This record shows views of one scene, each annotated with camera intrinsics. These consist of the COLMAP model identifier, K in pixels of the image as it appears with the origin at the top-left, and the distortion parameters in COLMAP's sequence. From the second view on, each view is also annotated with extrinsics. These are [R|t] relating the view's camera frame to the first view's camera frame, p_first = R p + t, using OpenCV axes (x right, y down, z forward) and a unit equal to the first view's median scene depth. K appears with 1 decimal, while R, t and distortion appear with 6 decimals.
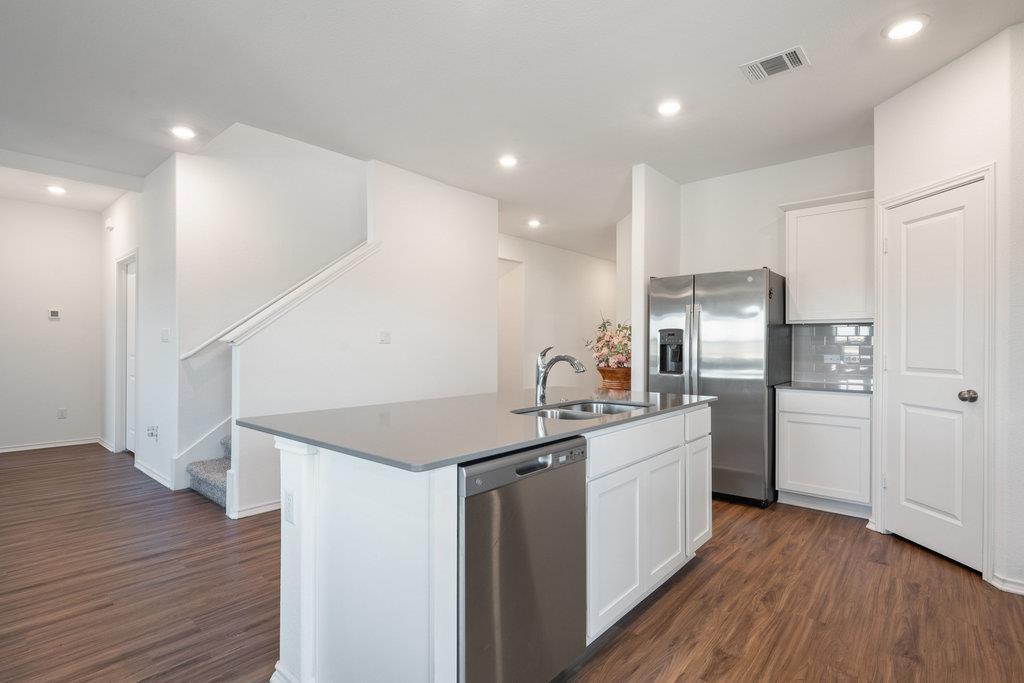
lens RADIAL K [[514.5, 0, 519.7], [0, 514.5, 342.3], [0, 0, 1]] dist [-0.000168, -0.004455]
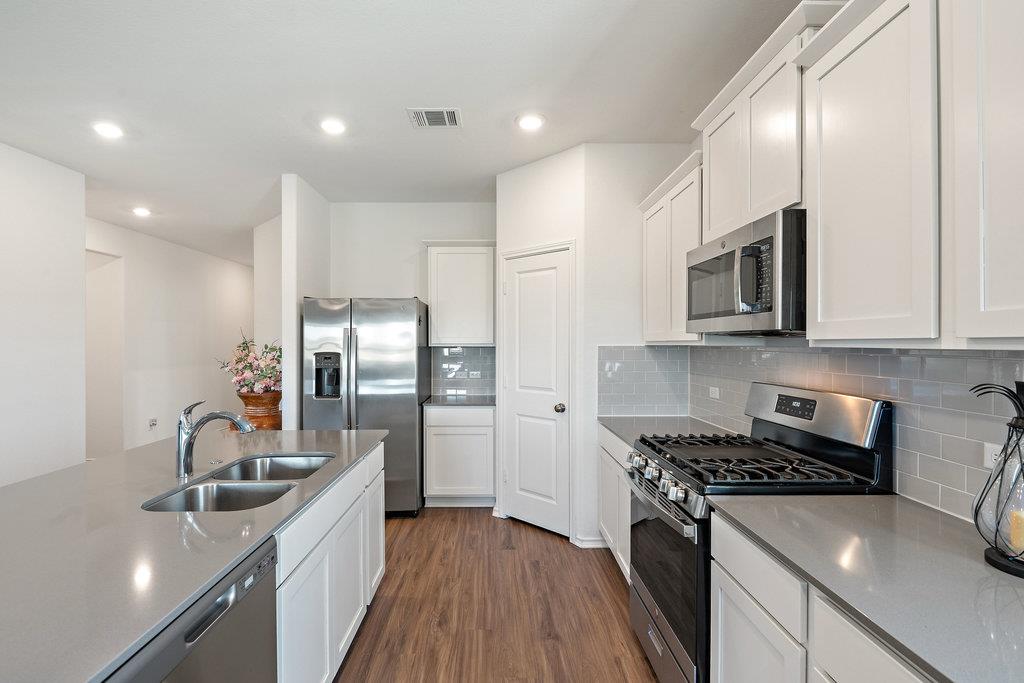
lens RADIAL K [[467.0, 0, 500.7], [0, 467.0, 341.1], [0, 0, 1]] dist [-0.001505, -0.003095]
pose [[0.755840, -0.003173, 0.654748, -0.045525], [-0.005754, 0.999917, 0.011487, -0.073406], [-0.654731, -0.012450, 0.755760, 0.145458]]
